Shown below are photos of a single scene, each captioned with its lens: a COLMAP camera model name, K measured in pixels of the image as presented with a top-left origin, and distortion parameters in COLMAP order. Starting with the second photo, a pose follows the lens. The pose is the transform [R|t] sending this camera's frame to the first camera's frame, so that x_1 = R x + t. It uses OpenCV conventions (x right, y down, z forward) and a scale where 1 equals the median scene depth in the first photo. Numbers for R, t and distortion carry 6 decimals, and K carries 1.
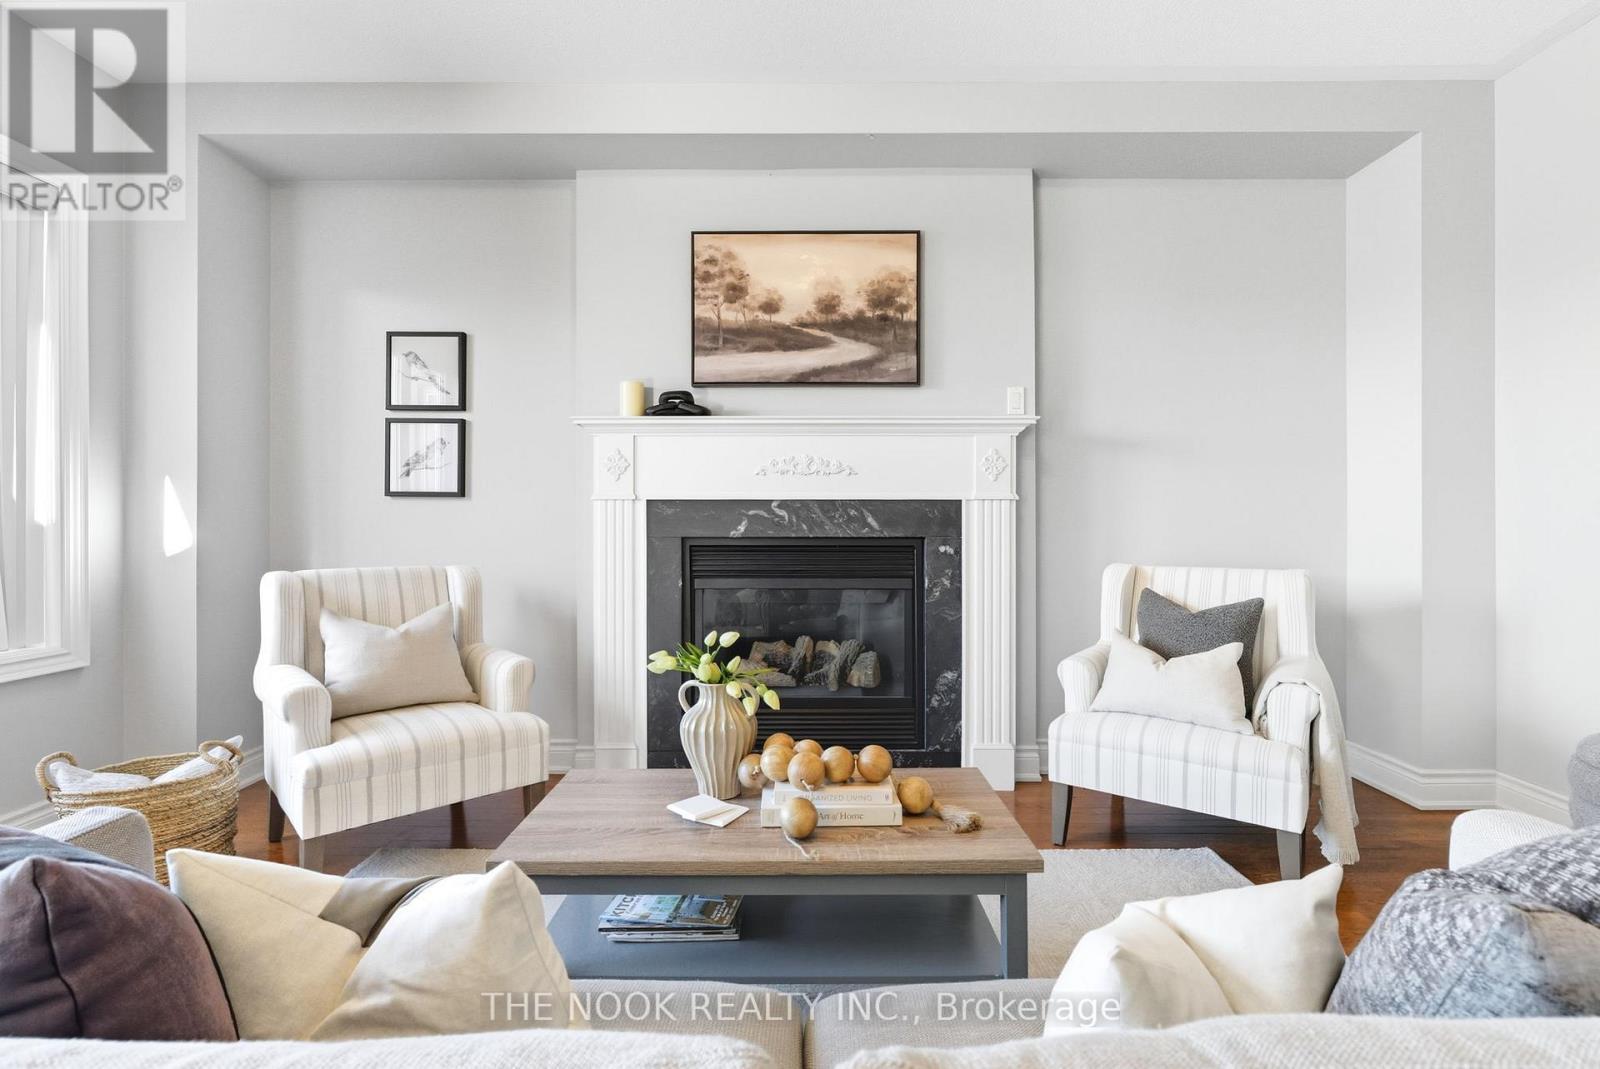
lens RADIAL K [[738.7, 0, 800.8], [0, 738.7, 534.0], [0, 0, 1]] dist [-0.010668, 0.001259]
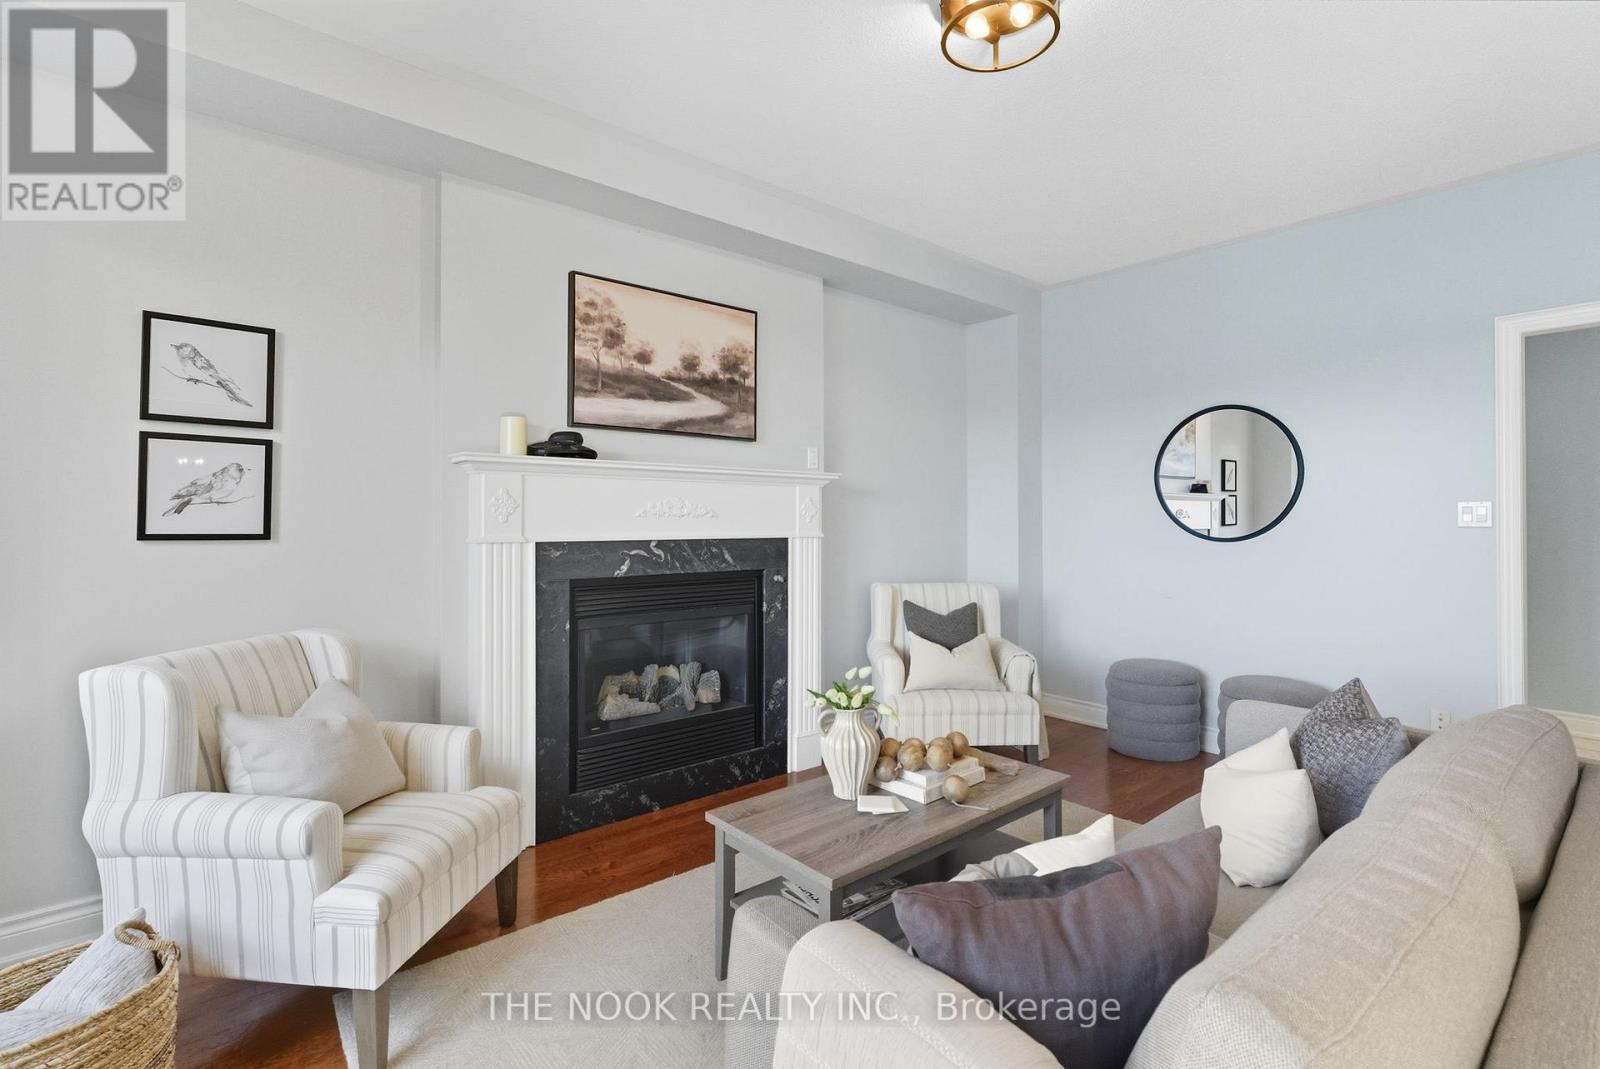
lens RADIAL K [[738.7, 0, 802.1], [0, 738.7, 527.0], [0, 0, 1]] dist [-0.010668, 0.001259]
pose [[0.761777, -0.004135, 0.647826, -0.556086], [0.008296, 0.999960, -0.003372, -0.059077], [-0.647786, 0.007943, 0.761781, 0.046674]]
